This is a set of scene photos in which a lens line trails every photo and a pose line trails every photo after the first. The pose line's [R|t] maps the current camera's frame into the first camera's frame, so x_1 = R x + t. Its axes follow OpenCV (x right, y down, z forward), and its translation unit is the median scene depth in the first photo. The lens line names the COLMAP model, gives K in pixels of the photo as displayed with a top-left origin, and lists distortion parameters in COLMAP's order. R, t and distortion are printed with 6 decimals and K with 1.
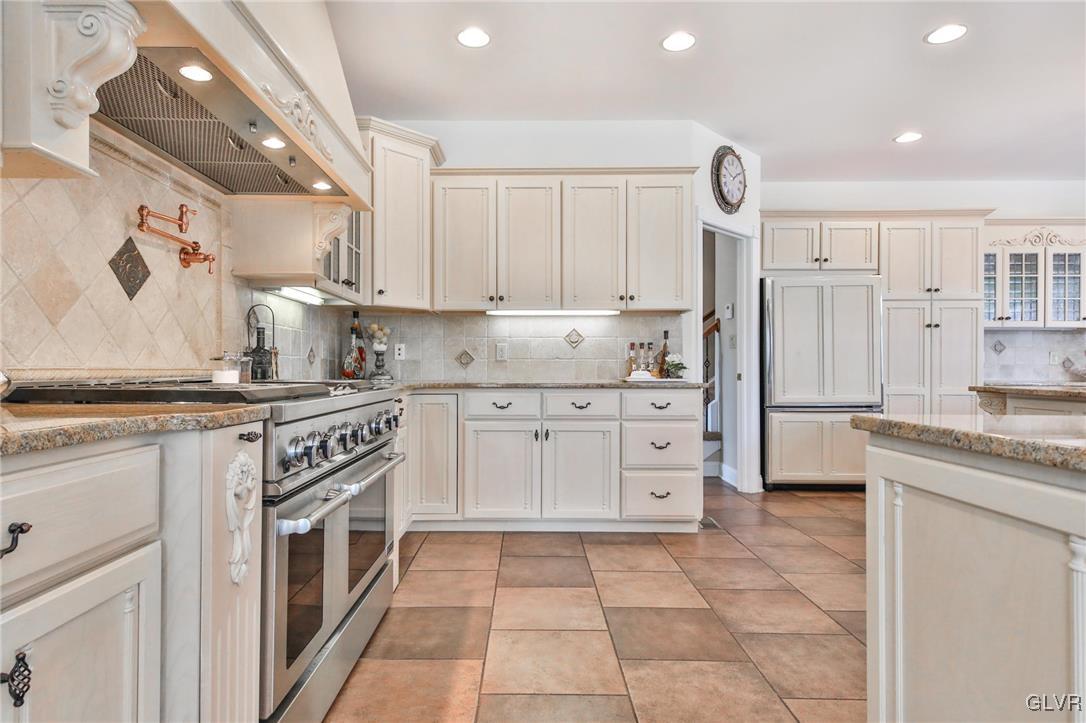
lens RADIAL K [[607.0, 0, 521.8], [0, 607.0, 370.1], [0, 0, 1]] dist [0.017971, -0.000741]
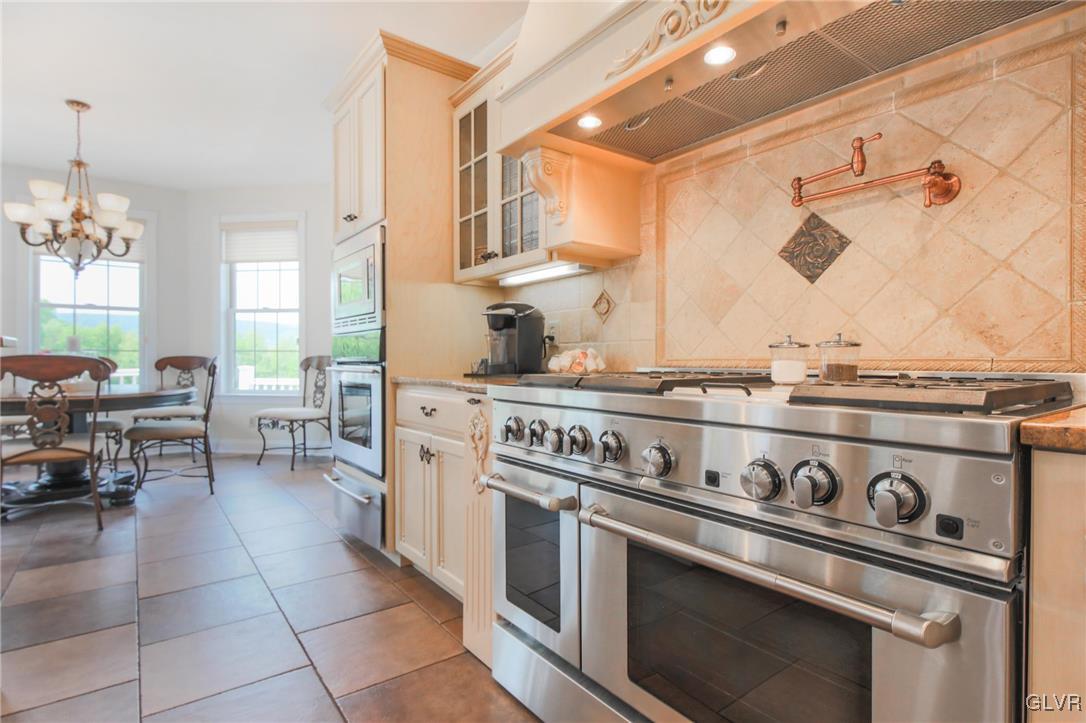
lens RADIAL K [[540.5, 0, 526.0], [0, 540.5, 363.5], [0, 0, 1]] dist [0.000974, -0.000982]
pose [[-0.803832, 0.000267, -0.594856, 0.087754], [-0.003478, 0.999981, 0.005148, 0.000847], [0.594846, 0.006207, -0.803816, 0.697848]]
